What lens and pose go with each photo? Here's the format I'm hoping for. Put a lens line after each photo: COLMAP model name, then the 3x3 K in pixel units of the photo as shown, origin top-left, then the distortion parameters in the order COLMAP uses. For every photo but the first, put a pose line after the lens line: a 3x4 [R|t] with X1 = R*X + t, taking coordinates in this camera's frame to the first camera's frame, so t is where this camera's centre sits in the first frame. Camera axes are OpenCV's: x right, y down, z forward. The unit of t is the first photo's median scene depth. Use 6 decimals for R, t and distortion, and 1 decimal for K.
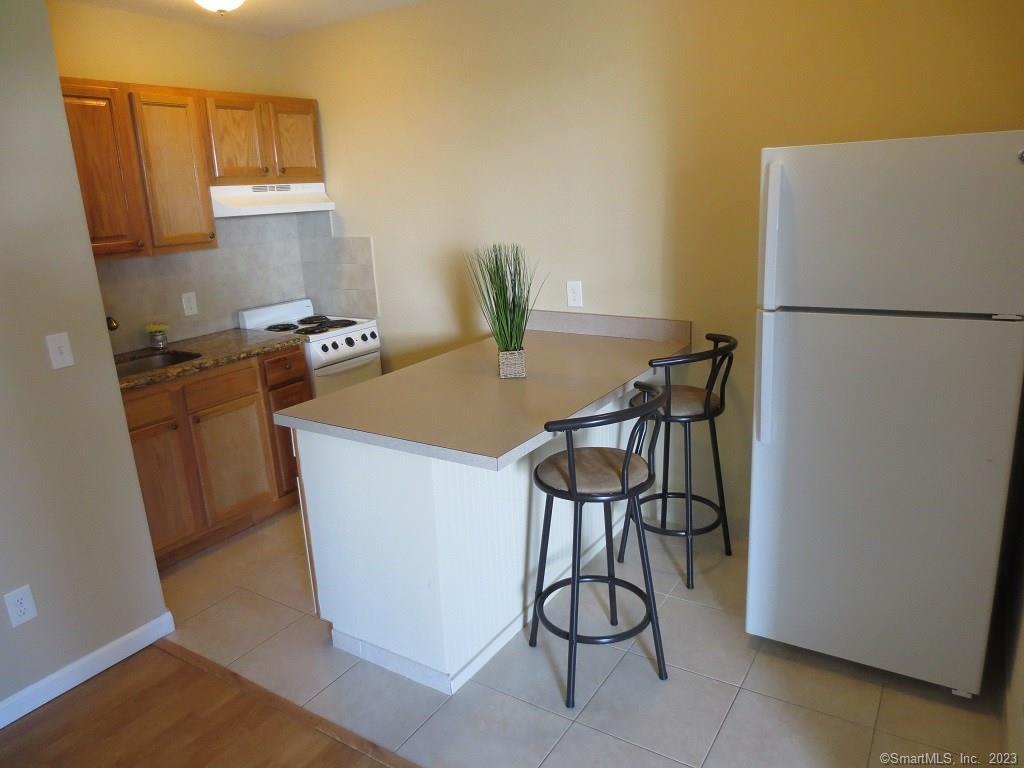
lens RADIAL K [[723.1, 0, 515.3], [0, 723.1, 381.9], [0, 0, 1]] dist [-0.031189, 0.007889]
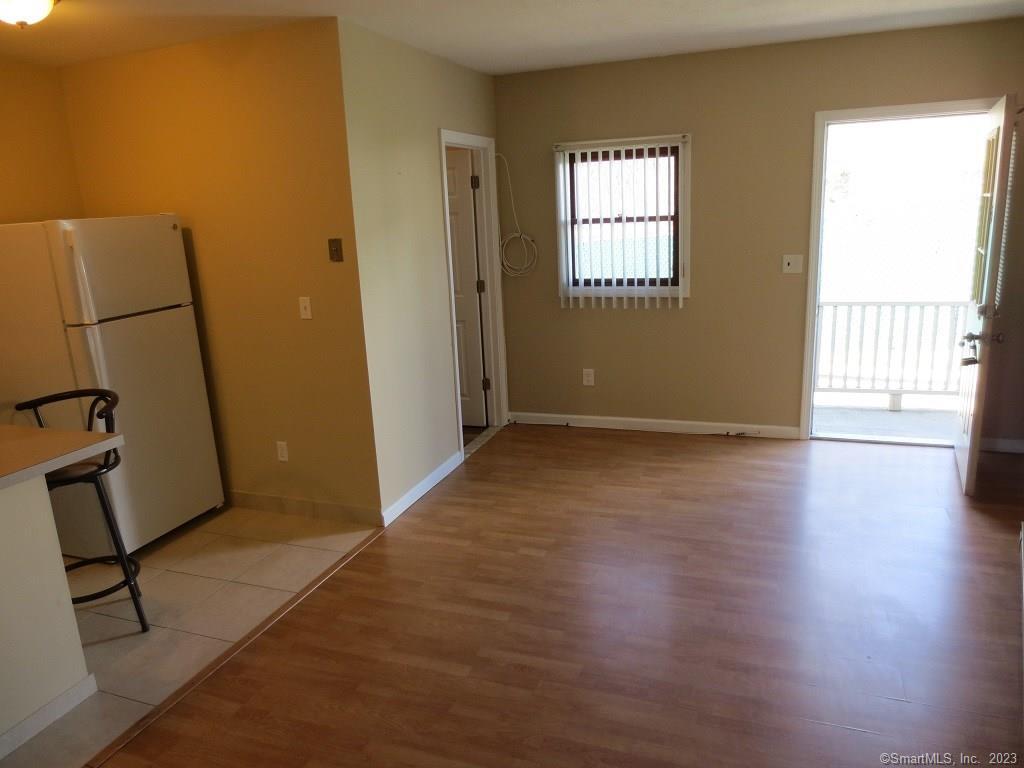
lens RADIAL K [[723.1, 0, 515.3], [0, 723.1, 381.9], [0, 0, 1]] dist [-0.031189, 0.007889]
pose [[-0.201484, -0.181022, 0.962619, -0.770008], [0.312504, 0.919533, 0.238329, -0.041607], [-0.928302, 0.348842, -0.128701, 0.239281]]
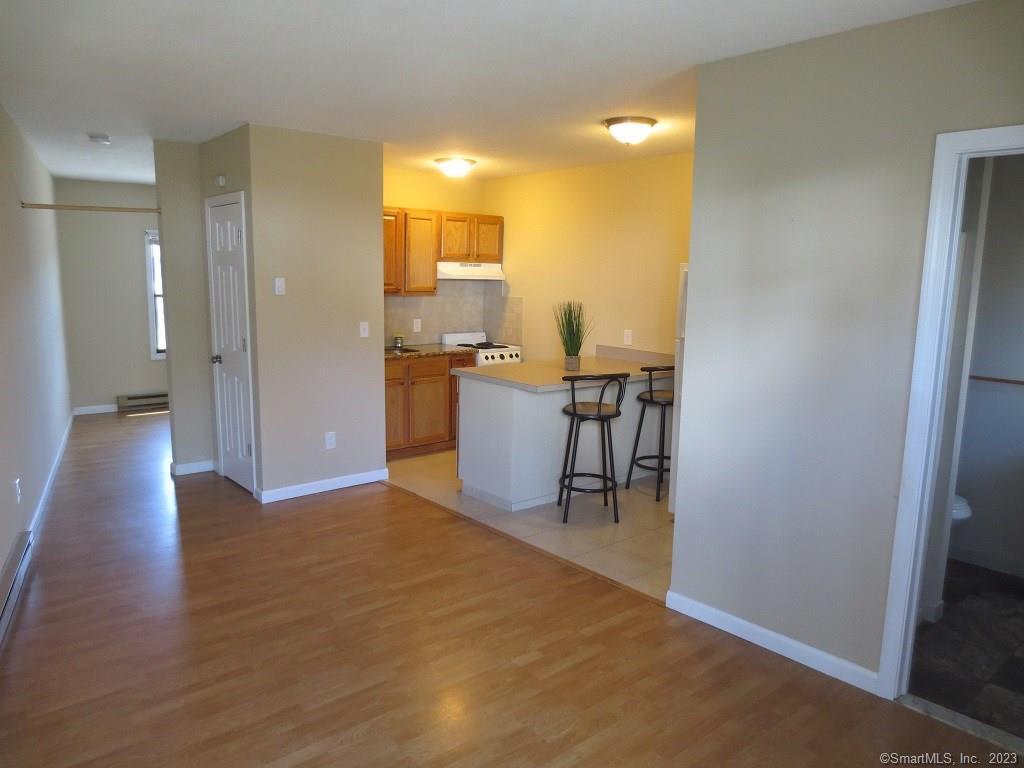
lens RADIAL K [[727.0, 0, 511.7], [0, 727.0, 378.5], [0, 0, 1]] dist [-0.027450, 0.006223]
pose [[0.956830, 0.105329, -0.270893, 0.279173], [-0.135614, 0.986141, -0.095573, 0.166399], [0.257072, 0.128184, 0.957853, -0.664950]]
